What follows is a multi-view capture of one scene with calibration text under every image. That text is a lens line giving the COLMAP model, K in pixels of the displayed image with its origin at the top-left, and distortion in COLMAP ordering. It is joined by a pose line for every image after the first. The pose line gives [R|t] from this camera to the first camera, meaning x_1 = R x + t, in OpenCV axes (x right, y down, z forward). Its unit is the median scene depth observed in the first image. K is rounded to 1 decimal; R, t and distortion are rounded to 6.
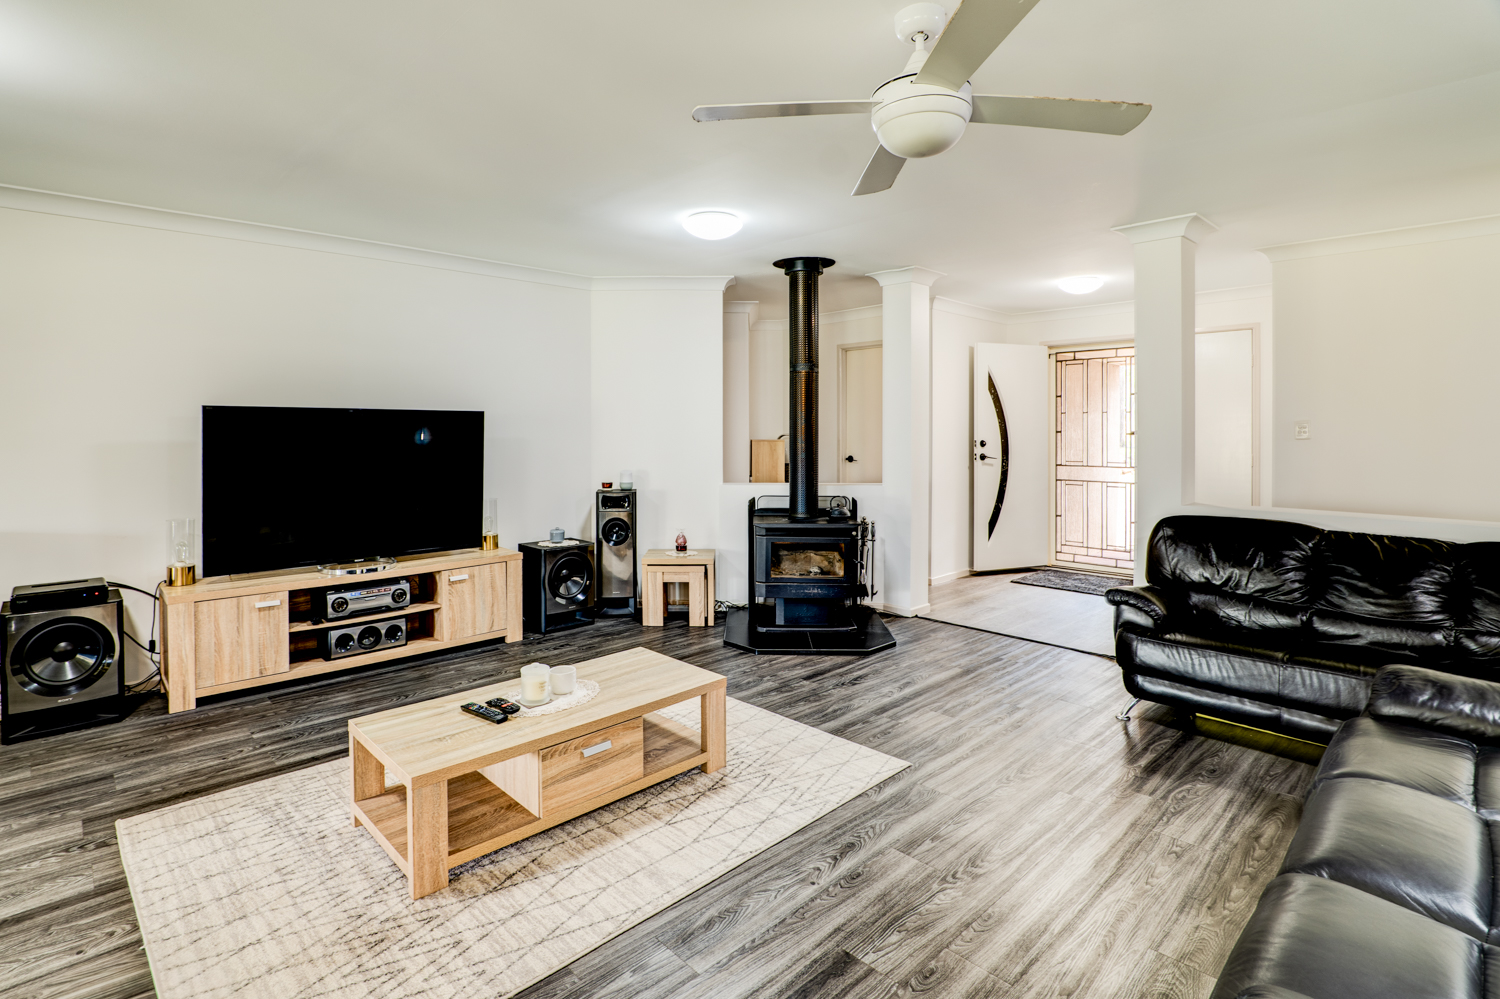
lens RADIAL K [[730.3, 0, 751.9], [0, 730.3, 429.7], [0, 0, 1]] dist [-0.002592, -0.000043]
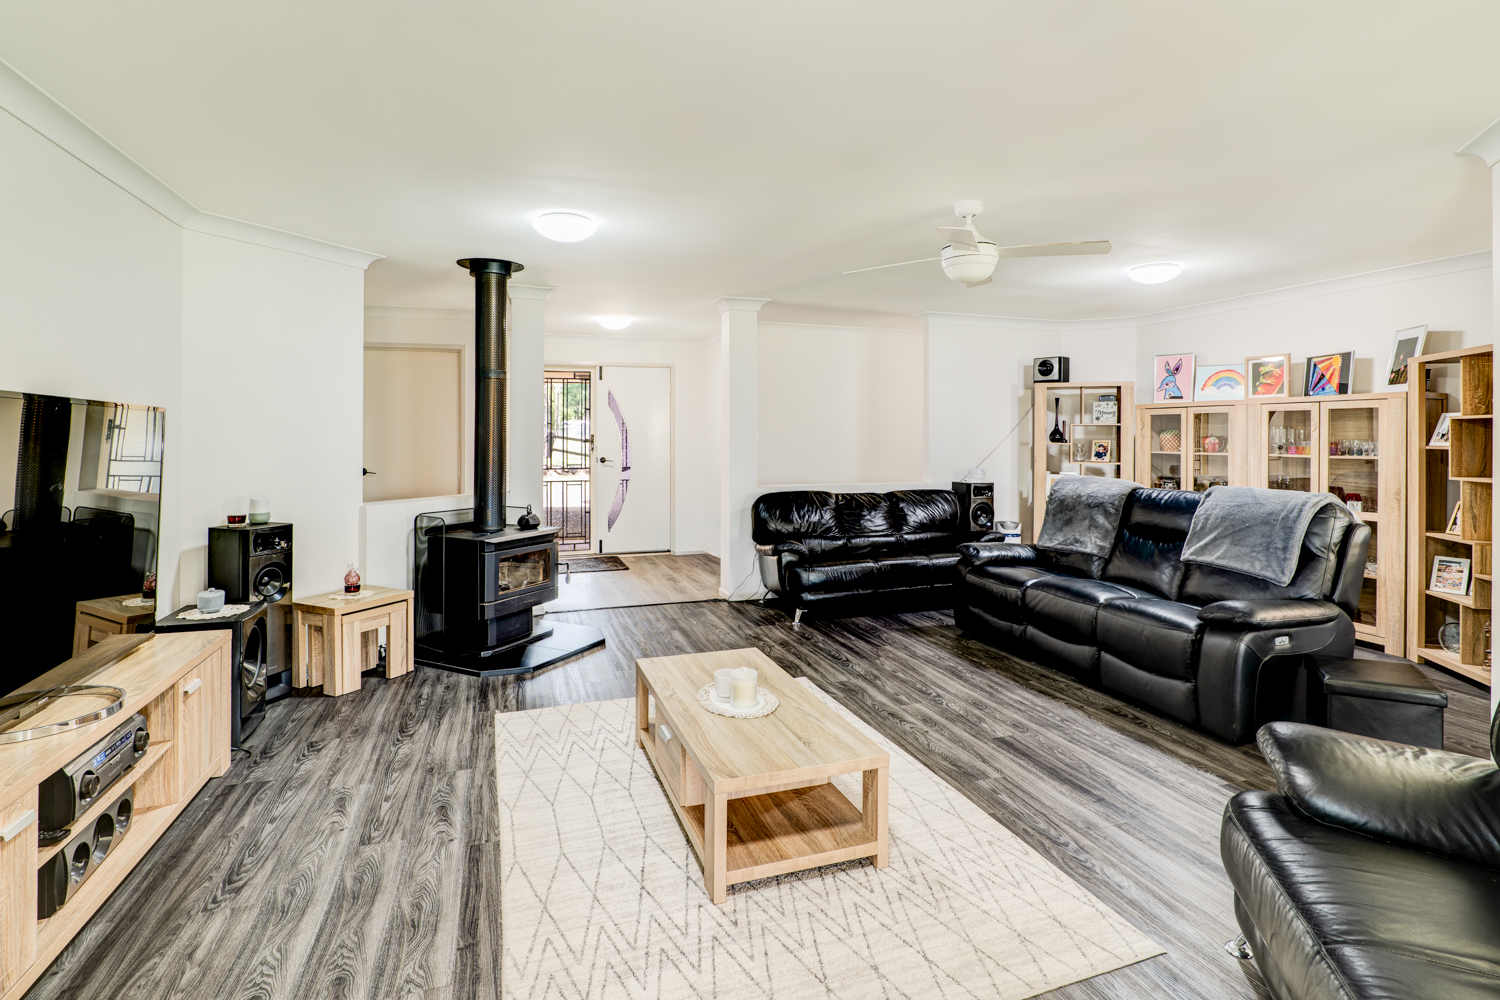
lens RADIAL K [[698.8, 0, 726.5], [0, 698.8, 438.3], [0, 0, 1]] dist [-0.001330, -0.000056]
pose [[0.447435, -0.005463, 0.894300, -1.239657], [-0.017218, 0.999743, 0.014721, -0.040862], [-0.894150, -0.021985, 0.447227, 0.587773]]
